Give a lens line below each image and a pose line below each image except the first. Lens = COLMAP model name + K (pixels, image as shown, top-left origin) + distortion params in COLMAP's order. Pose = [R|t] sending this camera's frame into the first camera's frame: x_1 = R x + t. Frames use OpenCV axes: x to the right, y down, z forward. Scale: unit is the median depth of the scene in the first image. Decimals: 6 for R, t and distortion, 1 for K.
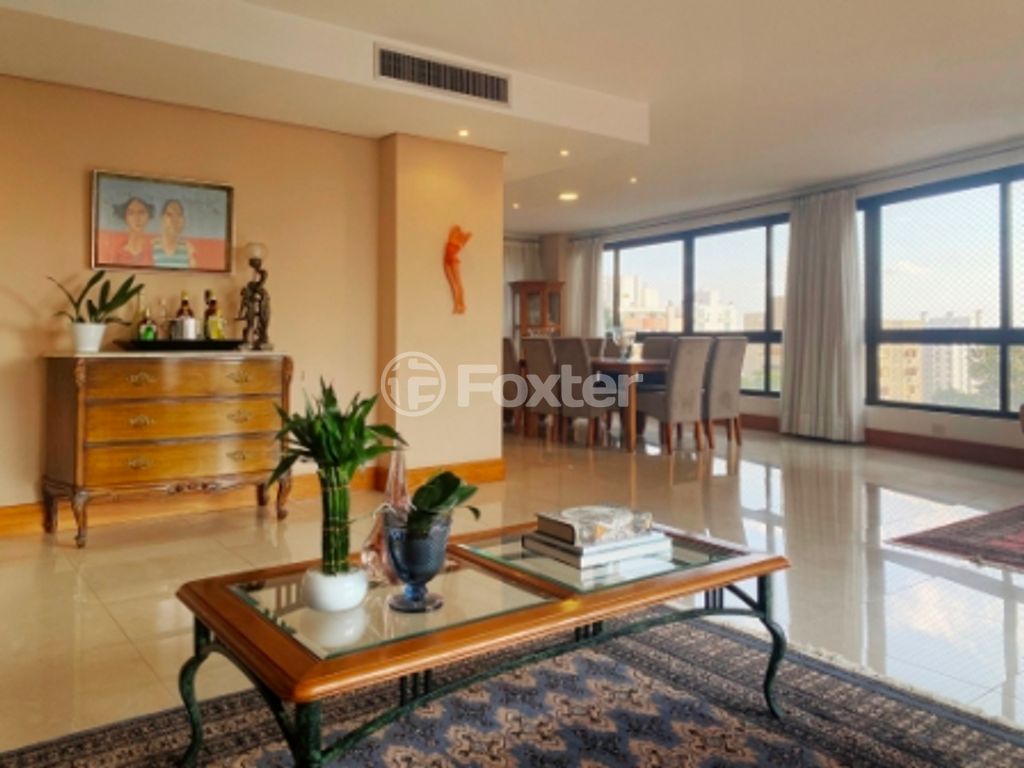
lens RADIAL K [[817.6, 0, 507.4], [0, 817.6, 355.9], [0, 0, 1]] dist [0.114544, -0.010708]
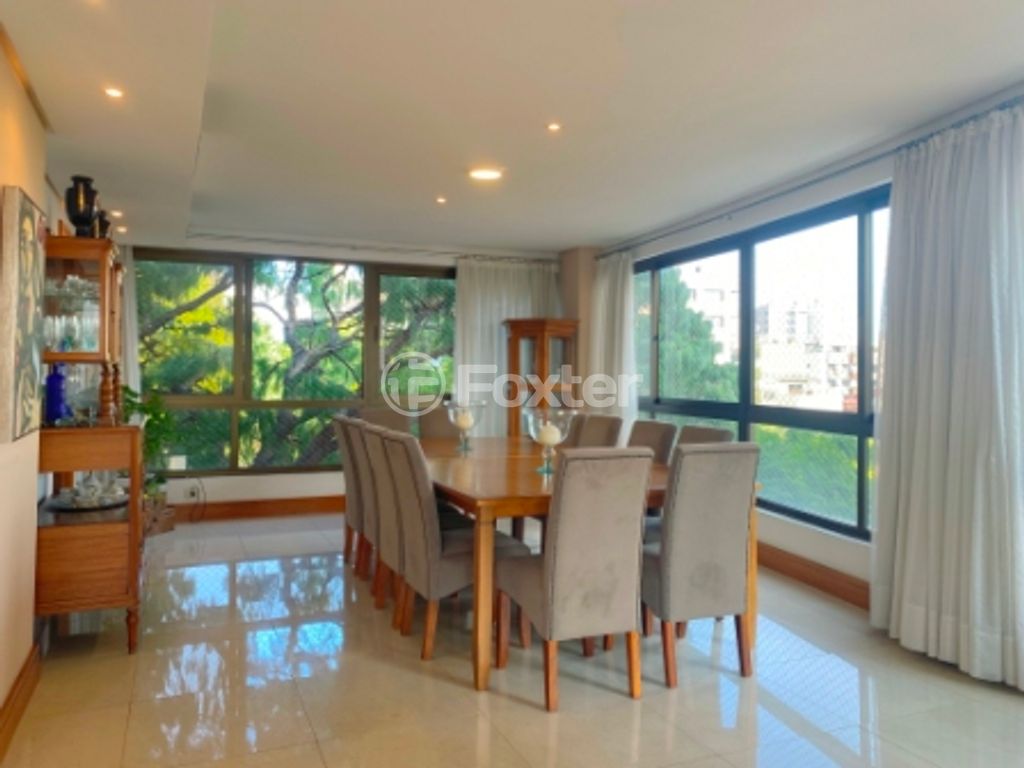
lens RADIAL K [[817.6, 0, 511.8], [0, 817.6, 374.1], [0, 0, 1]] dist [0.114544, -0.010708]
pose [[0.972695, 0.008314, -0.231936, 0.223686], [-0.012793, 0.999759, -0.017816, -0.042435], [0.231732, 0.020297, 0.972568, 0.436773]]
